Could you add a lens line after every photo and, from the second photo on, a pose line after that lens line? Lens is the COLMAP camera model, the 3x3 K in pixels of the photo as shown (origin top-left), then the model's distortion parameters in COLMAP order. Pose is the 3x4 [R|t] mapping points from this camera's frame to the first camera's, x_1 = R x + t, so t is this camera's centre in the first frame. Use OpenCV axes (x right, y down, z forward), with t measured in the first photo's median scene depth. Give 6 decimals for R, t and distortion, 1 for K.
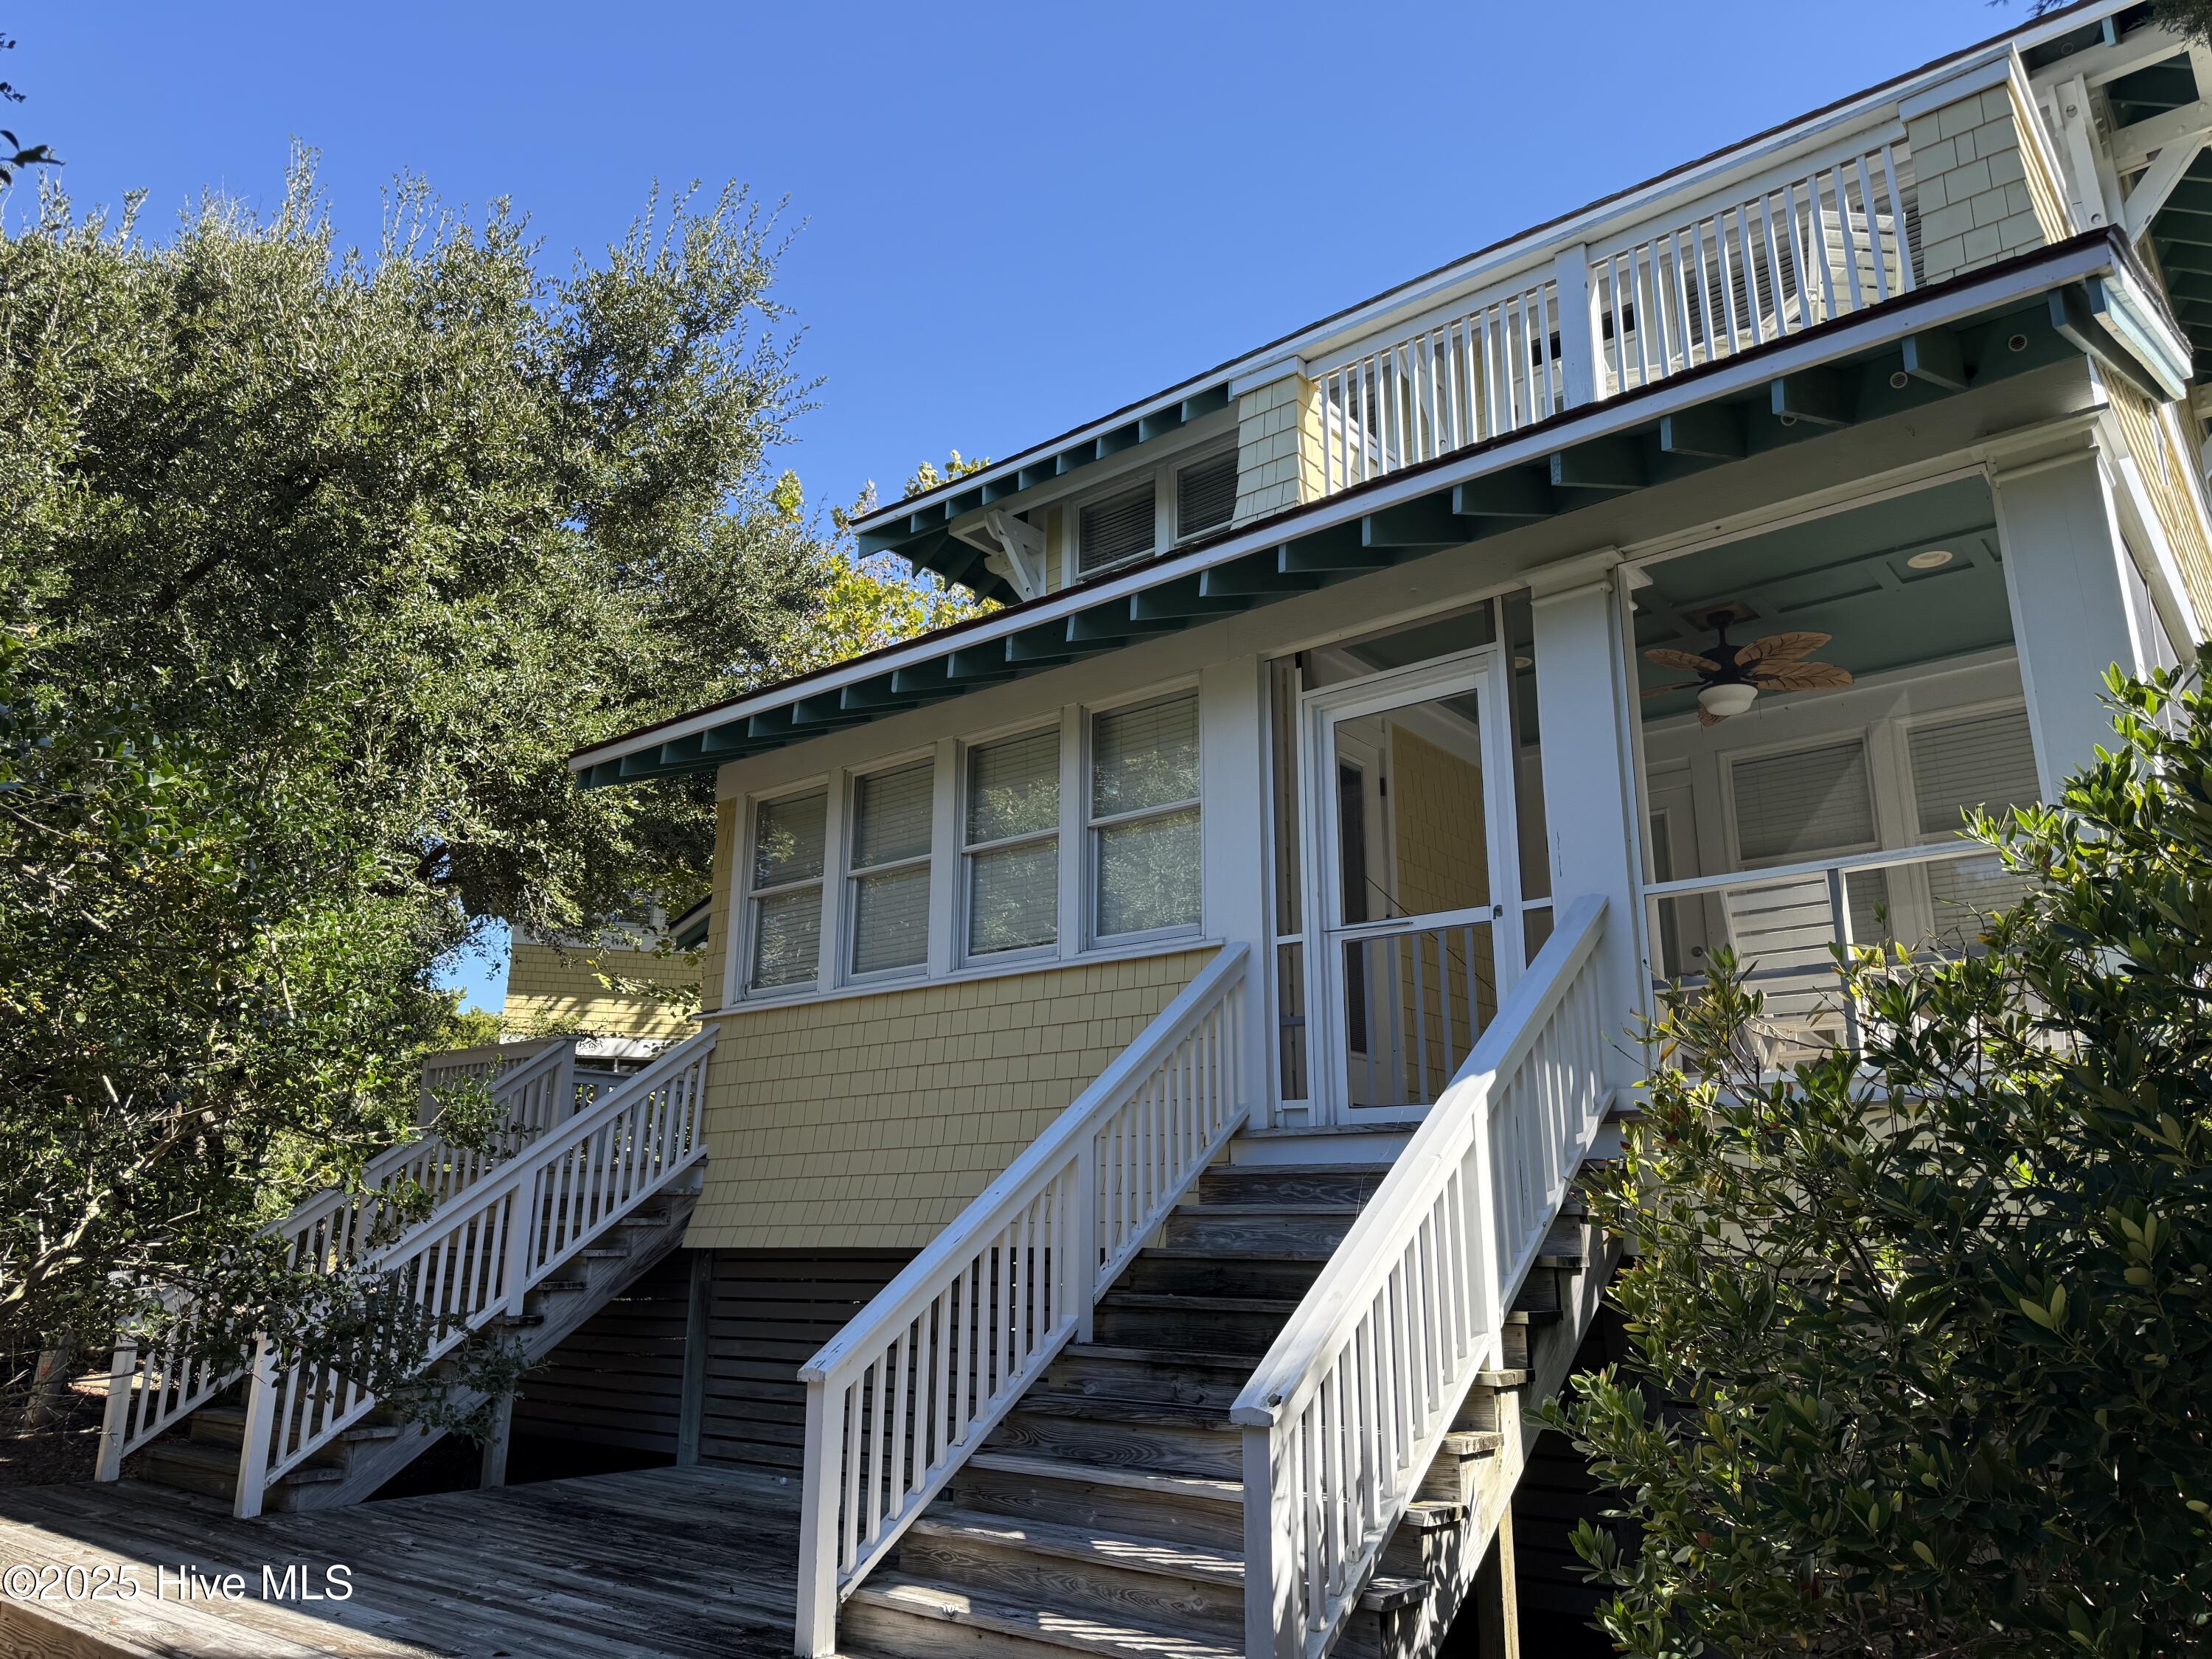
lens RADIAL K [[1519.3, 0, 1106.0], [0, 1519.3, 829.5], [0, 0, 1]] dist [0.168775, -0.152964]
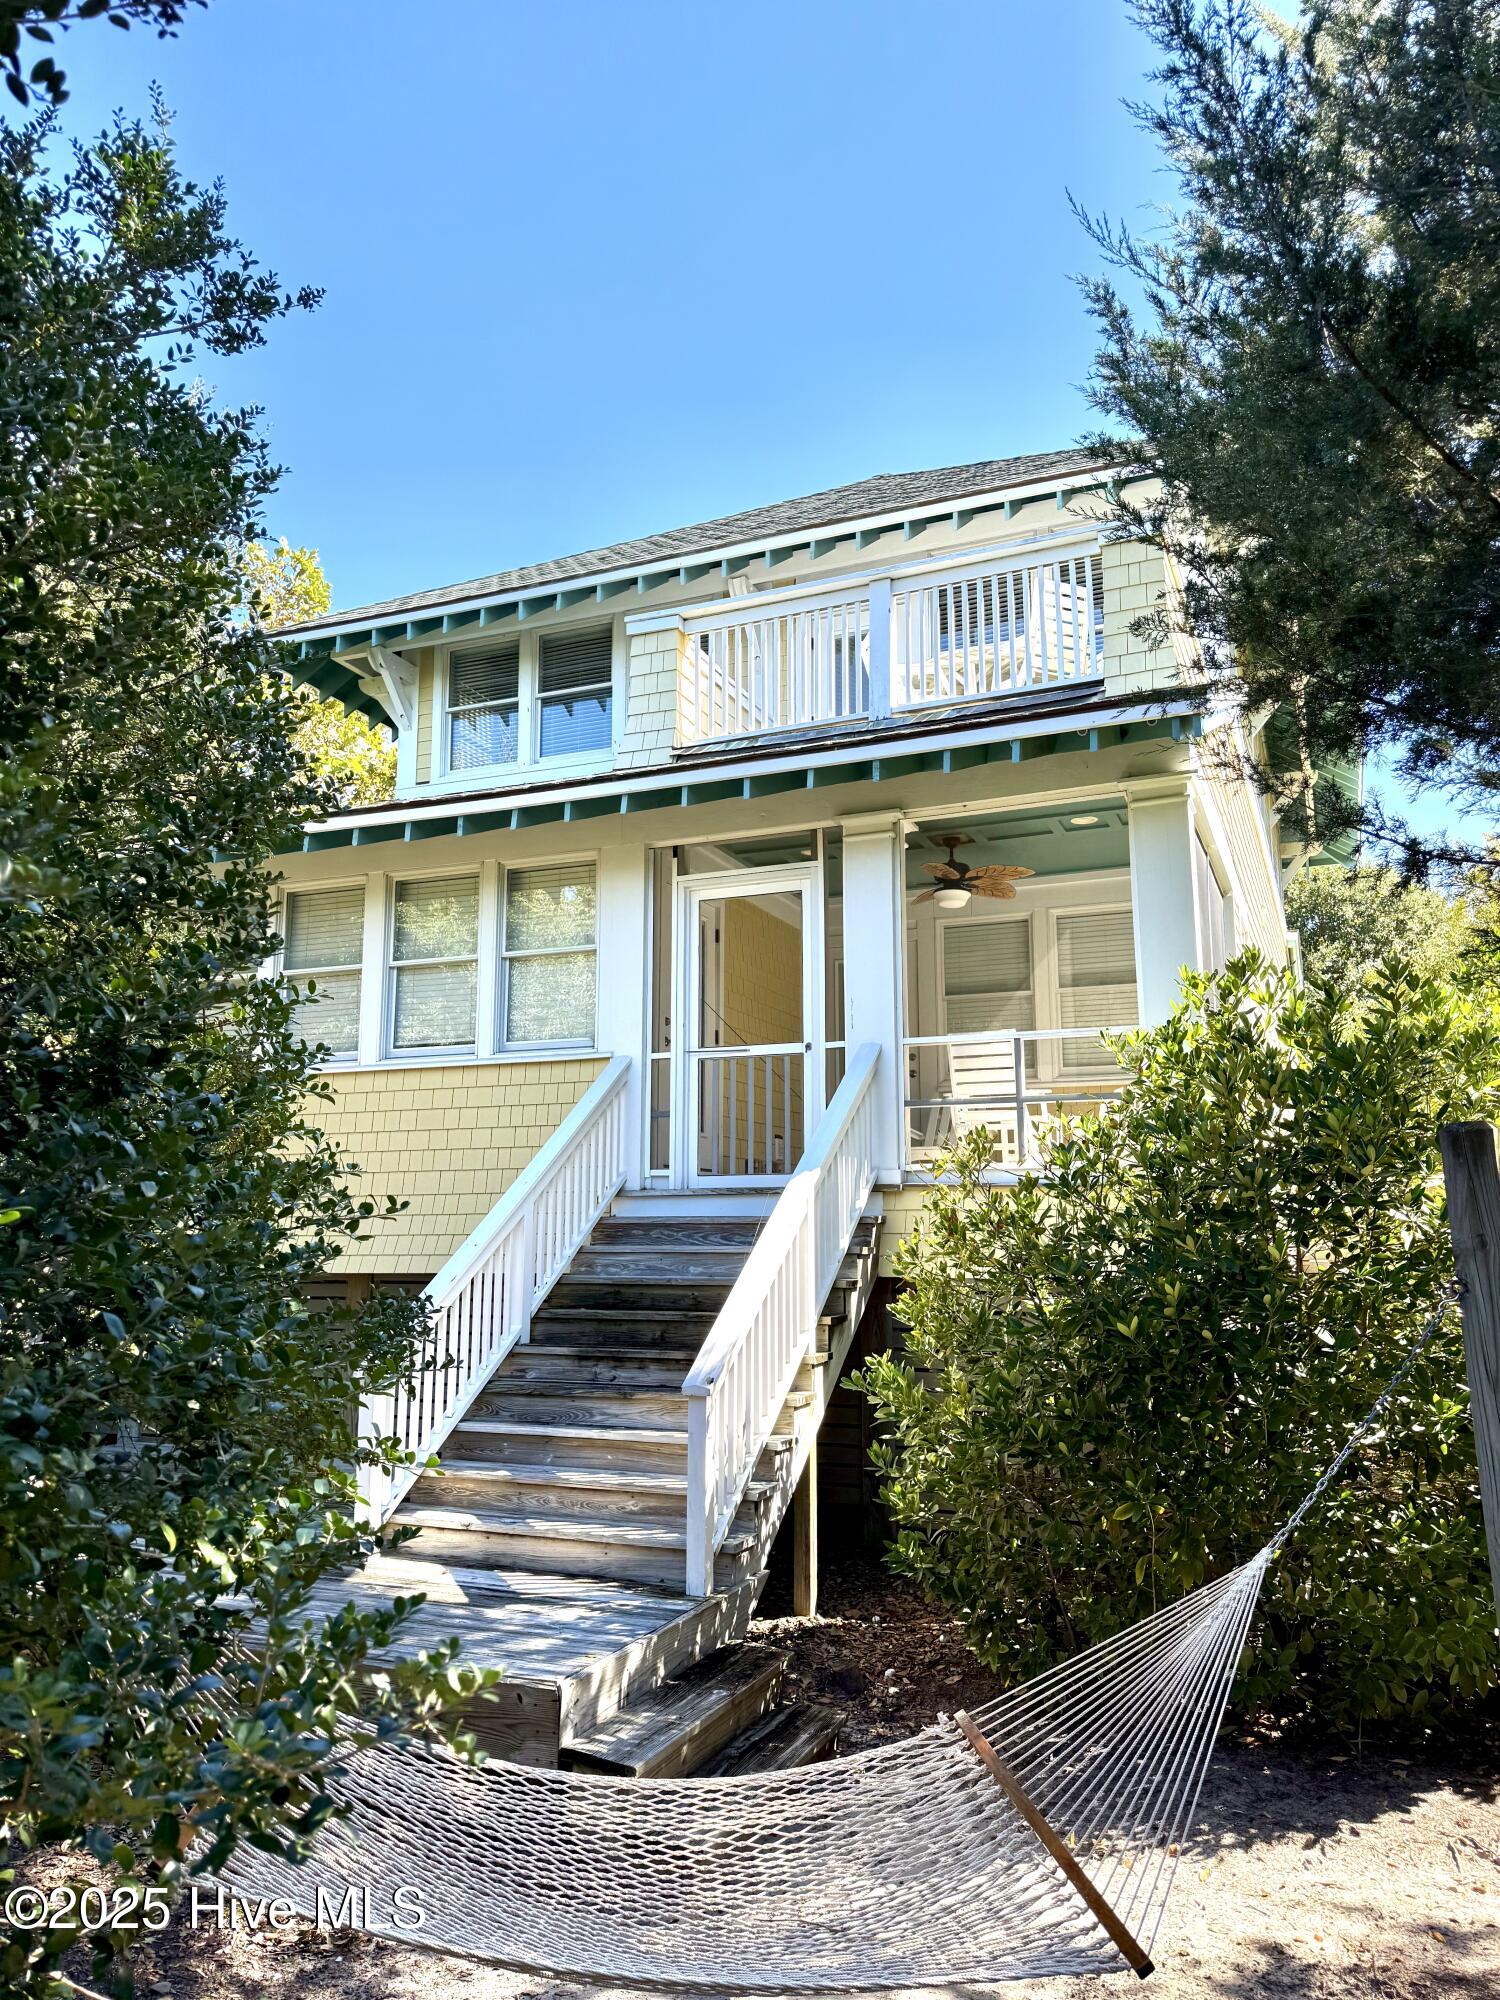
lens RADIAL K [[1410.0, 0, 708.0], [0, 1410.0, 977.8], [0, 0, 1]] dist [0.262233, 0.000201]
pose [[0.965394, 0.044014, 0.257054, -0.194784], [-0.066125, 0.994757, 0.078013, -0.115435], [-0.252273, -0.092311, 0.963243, -0.284837]]
